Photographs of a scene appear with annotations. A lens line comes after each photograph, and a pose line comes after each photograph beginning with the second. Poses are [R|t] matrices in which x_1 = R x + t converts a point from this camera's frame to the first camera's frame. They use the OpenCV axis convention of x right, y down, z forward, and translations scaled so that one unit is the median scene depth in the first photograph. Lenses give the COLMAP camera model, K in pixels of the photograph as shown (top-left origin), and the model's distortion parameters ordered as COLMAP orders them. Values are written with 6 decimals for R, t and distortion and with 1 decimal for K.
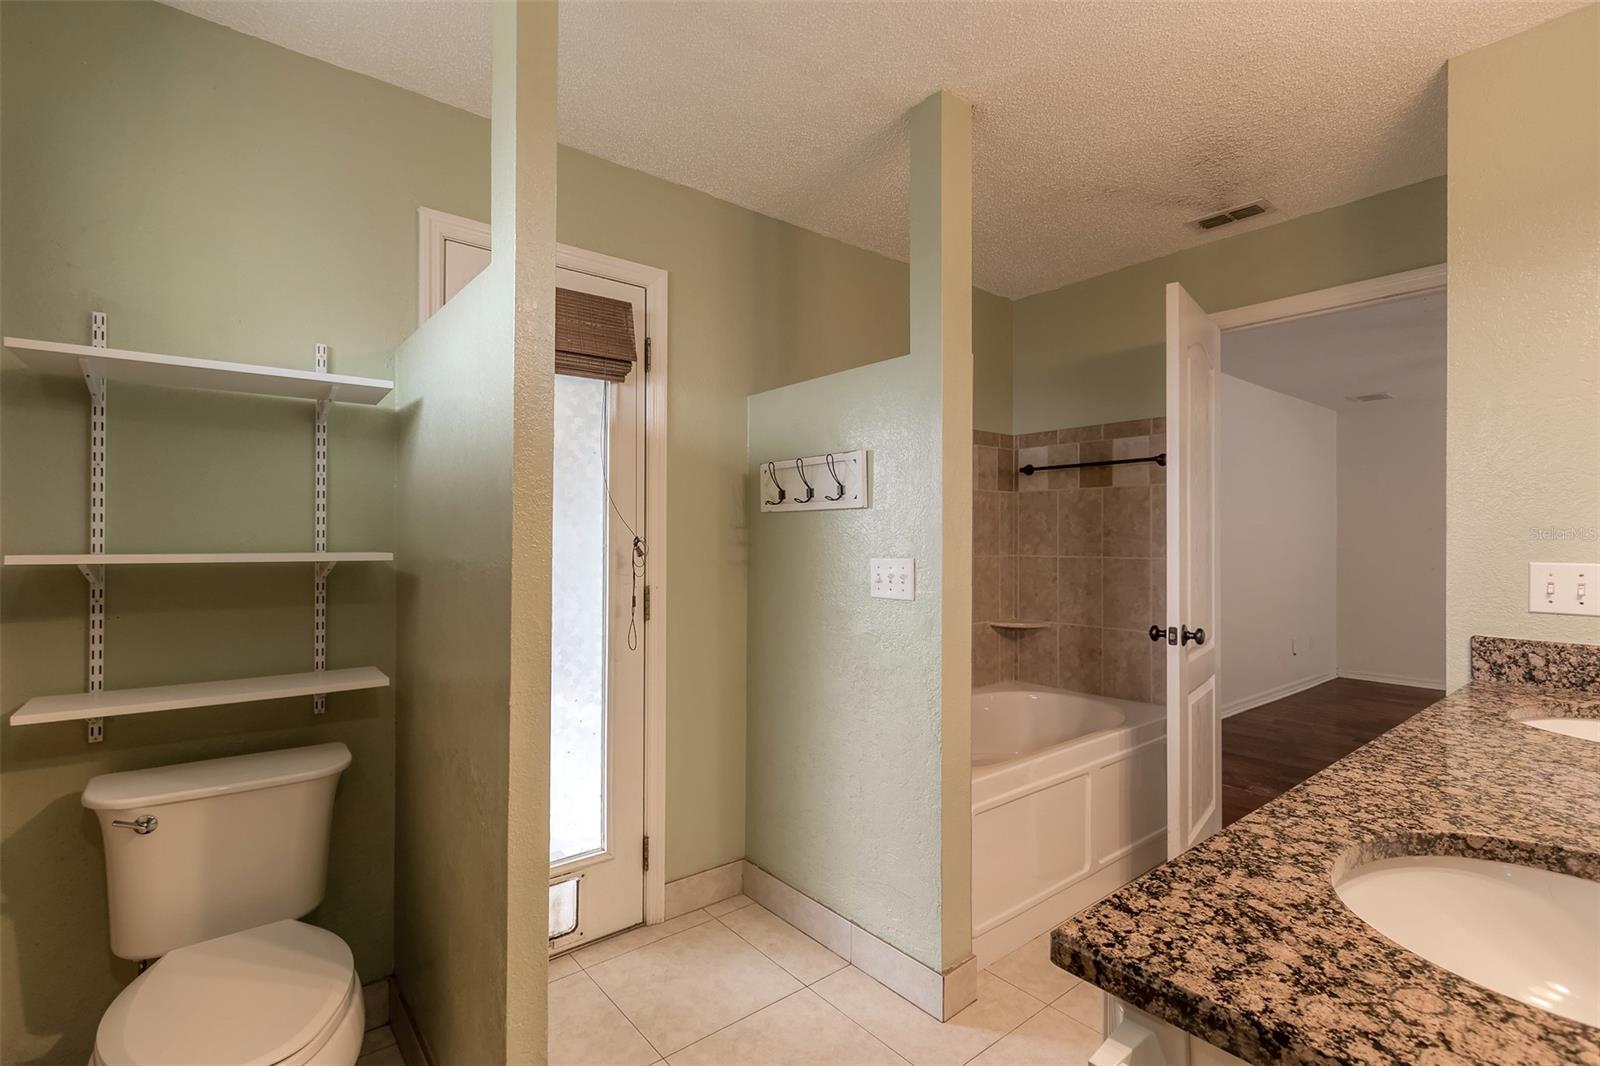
lens RADIAL K [[723.1, 0, 774.1], [0, 723.1, 534.0], [0, 0, 1]] dist [0.002881, -0.000173]
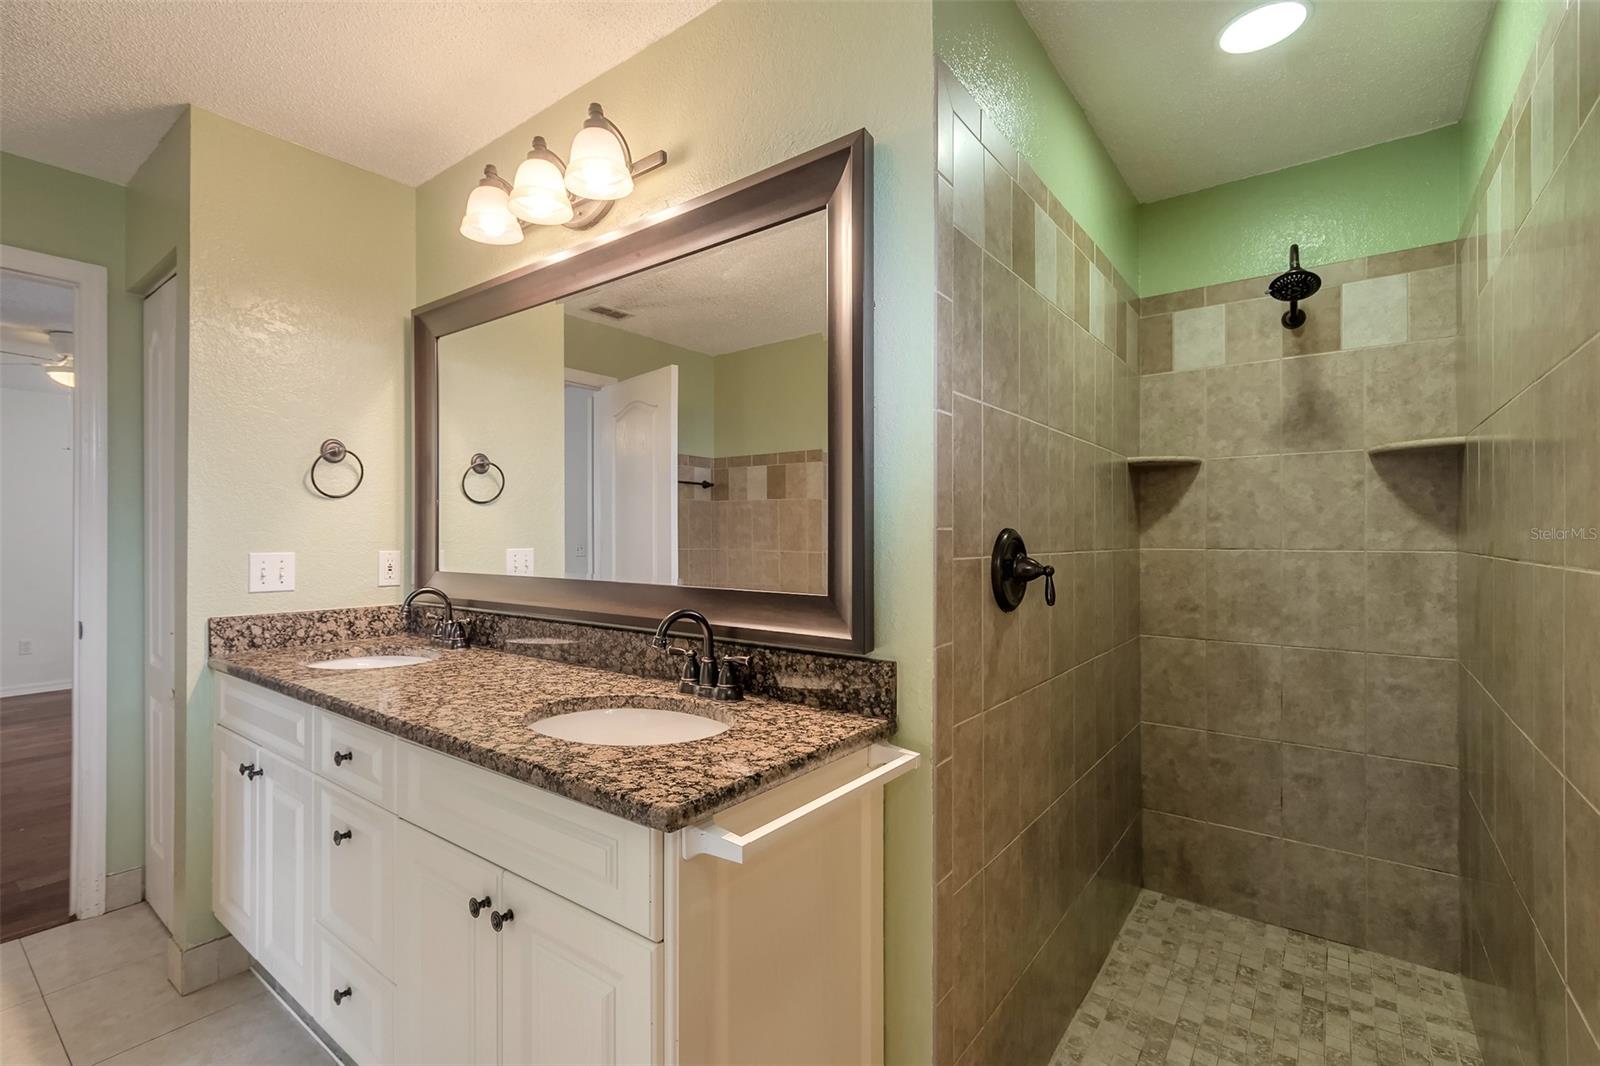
lens RADIAL K [[723.1, 0, 774.1], [0, 723.1, 534.0], [0, 0, 1]] dist [0.002881, -0.000173]
pose [[-0.239437, 0.005417, 0.970897, -0.900896], [-0.006160, 0.999956, -0.007098, 0.026660], [-0.970892, -0.007680, -0.239393, 1.023389]]
